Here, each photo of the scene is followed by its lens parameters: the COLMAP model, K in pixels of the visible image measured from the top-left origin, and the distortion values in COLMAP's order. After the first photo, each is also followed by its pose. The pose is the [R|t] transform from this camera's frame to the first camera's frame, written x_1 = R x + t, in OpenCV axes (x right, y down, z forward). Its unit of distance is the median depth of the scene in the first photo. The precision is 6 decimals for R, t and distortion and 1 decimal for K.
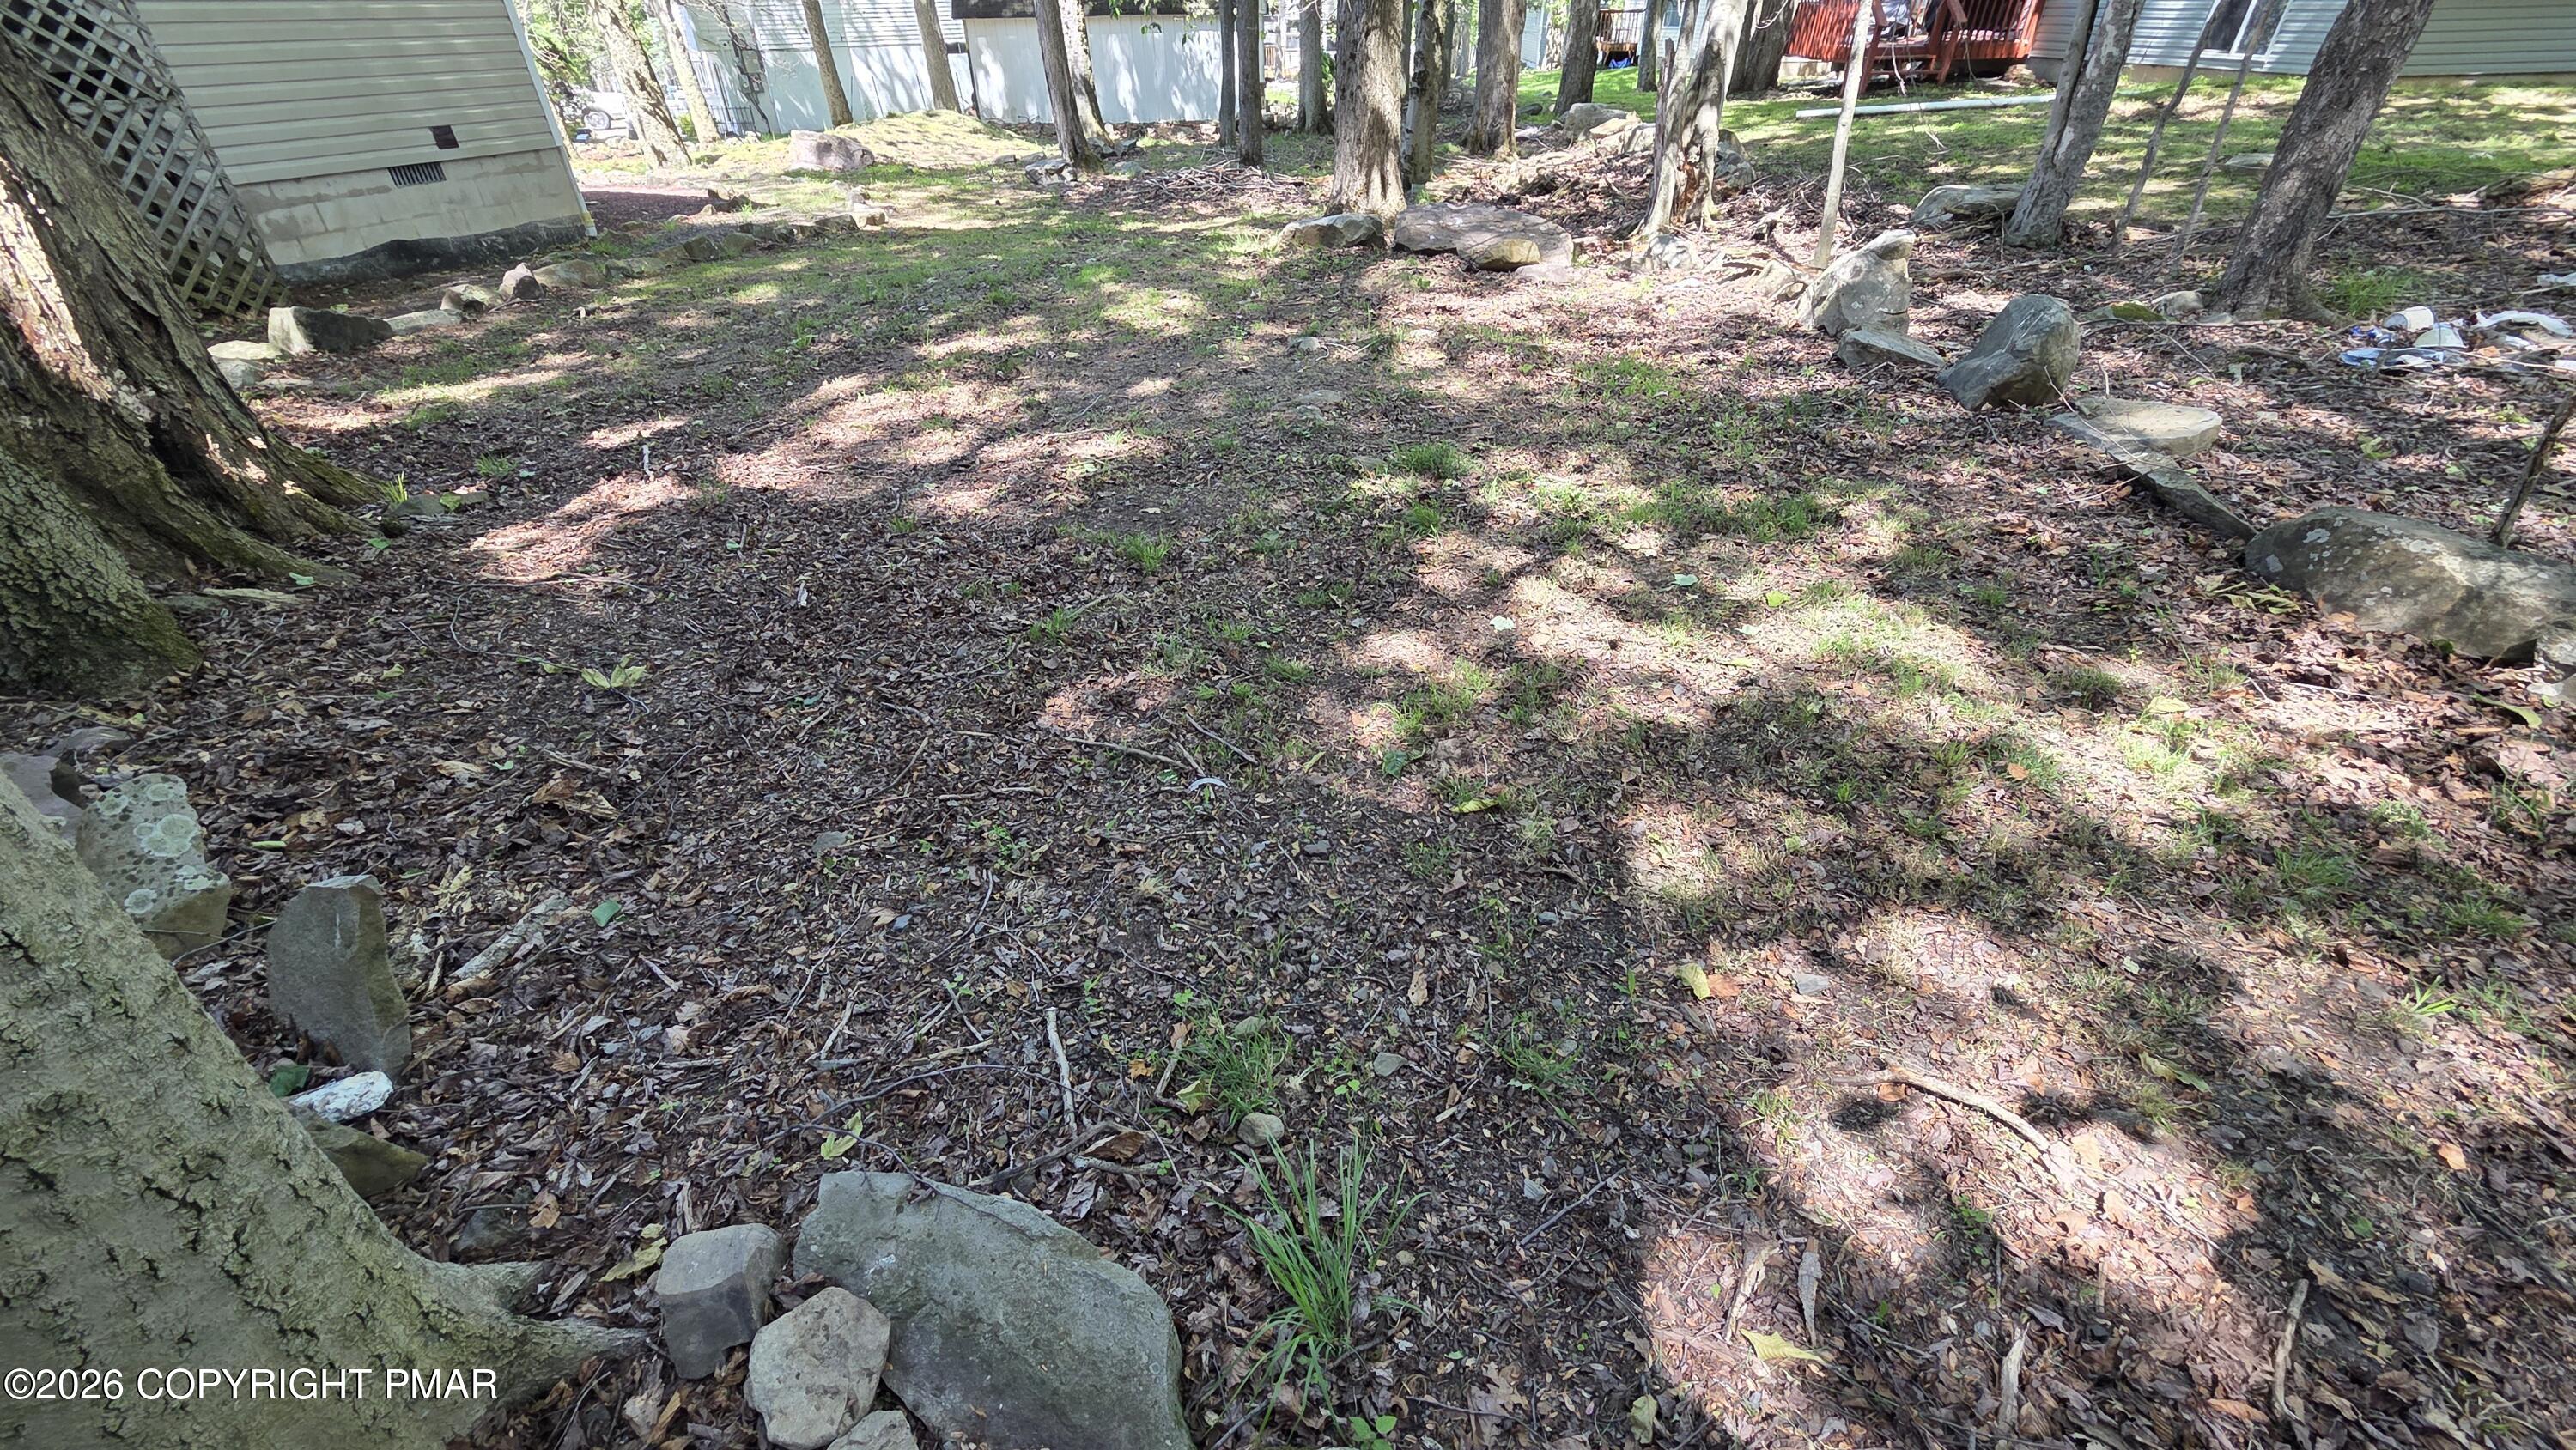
lens RADIAL K [[1062.3, 0, 1270.9], [0, 1062.3, 715.2], [0, 0, 1]] dist [0.002749, 0.001586]
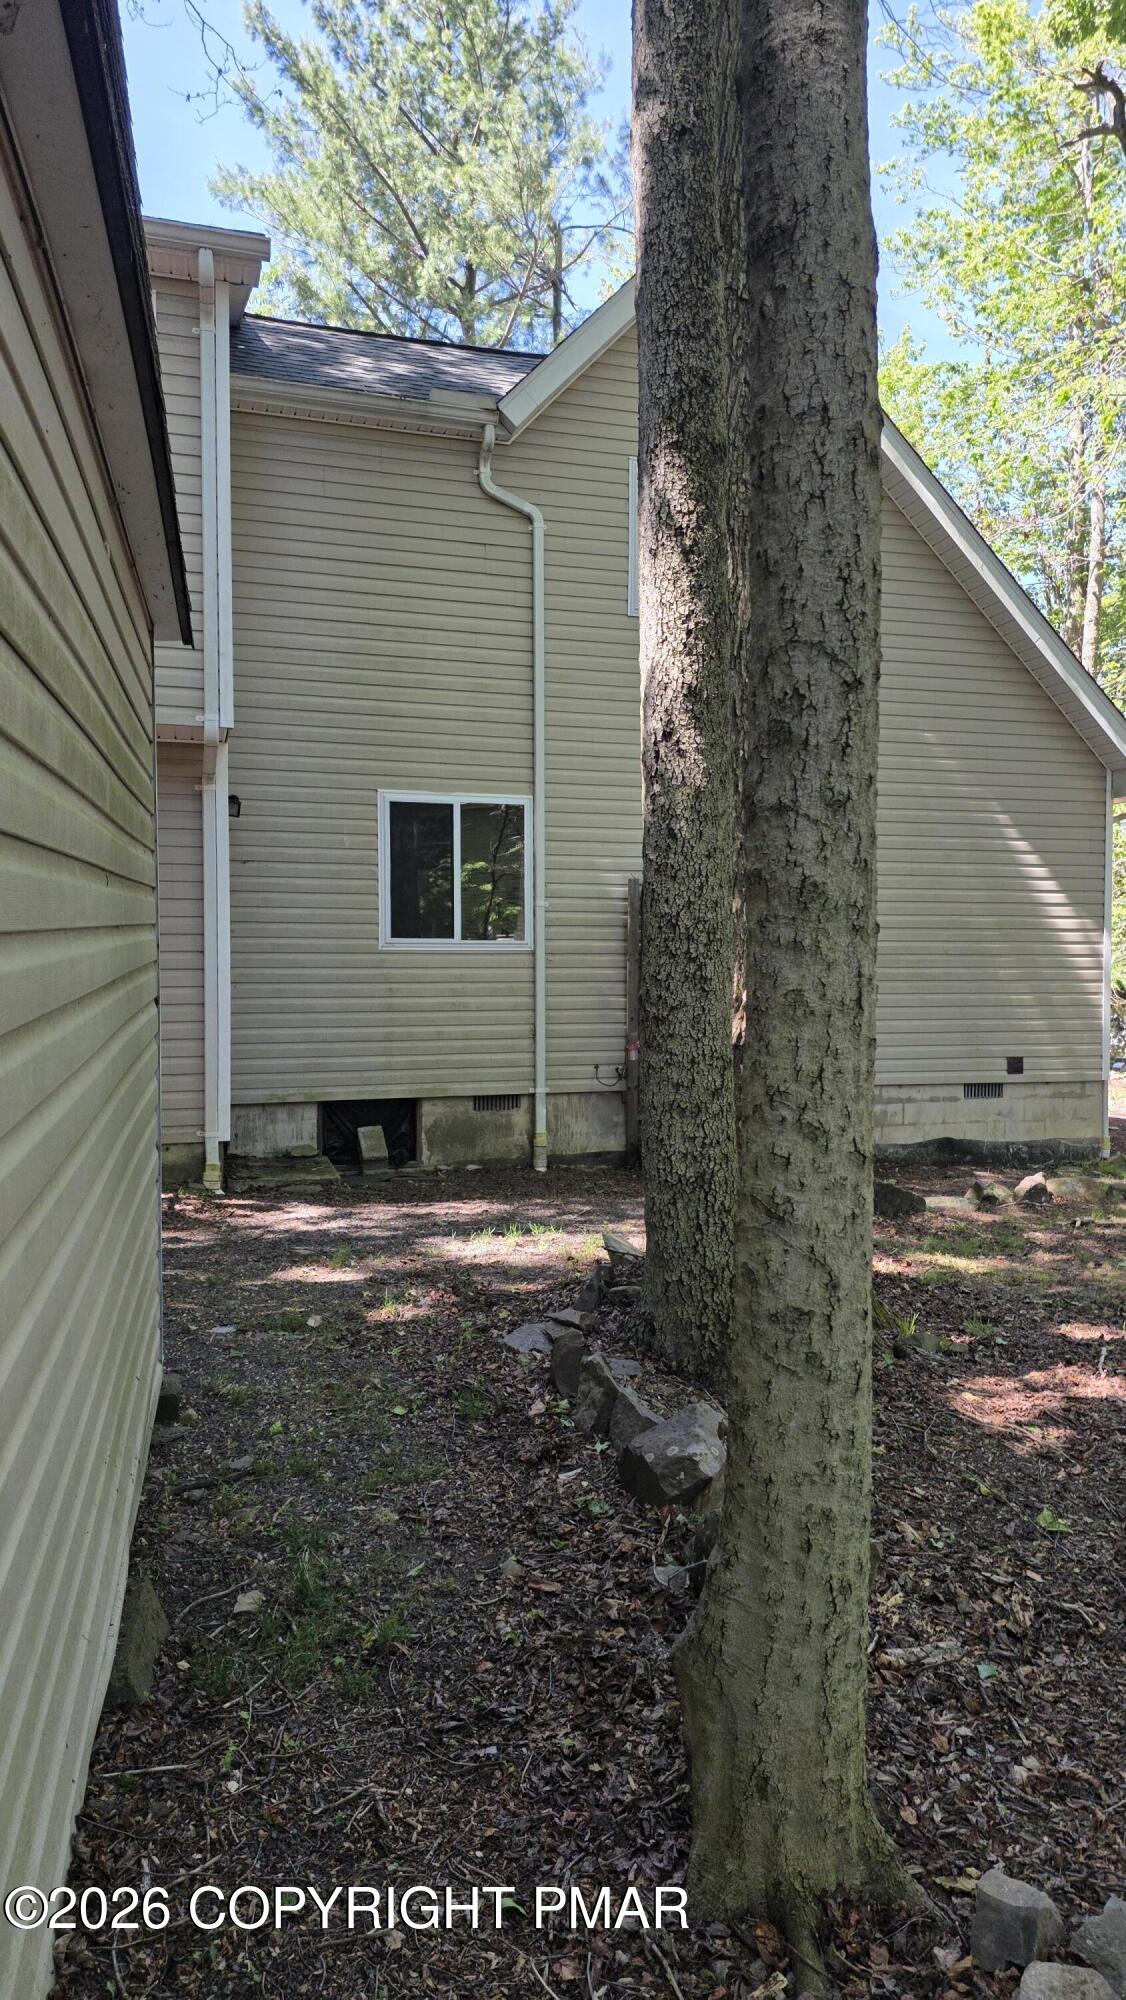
lens RADIAL K [[1302.1, 0, 567.8], [0, 1302.1, 986.4], [0, 0, 1]] dist [0.042574, -0.020034]
pose [[0.609183, 0.040732, -0.791983, 0.120725], [-0.454562, 0.836271, -0.306634, 0.099382], [0.649822, 0.546802, 0.527957, -0.260722]]
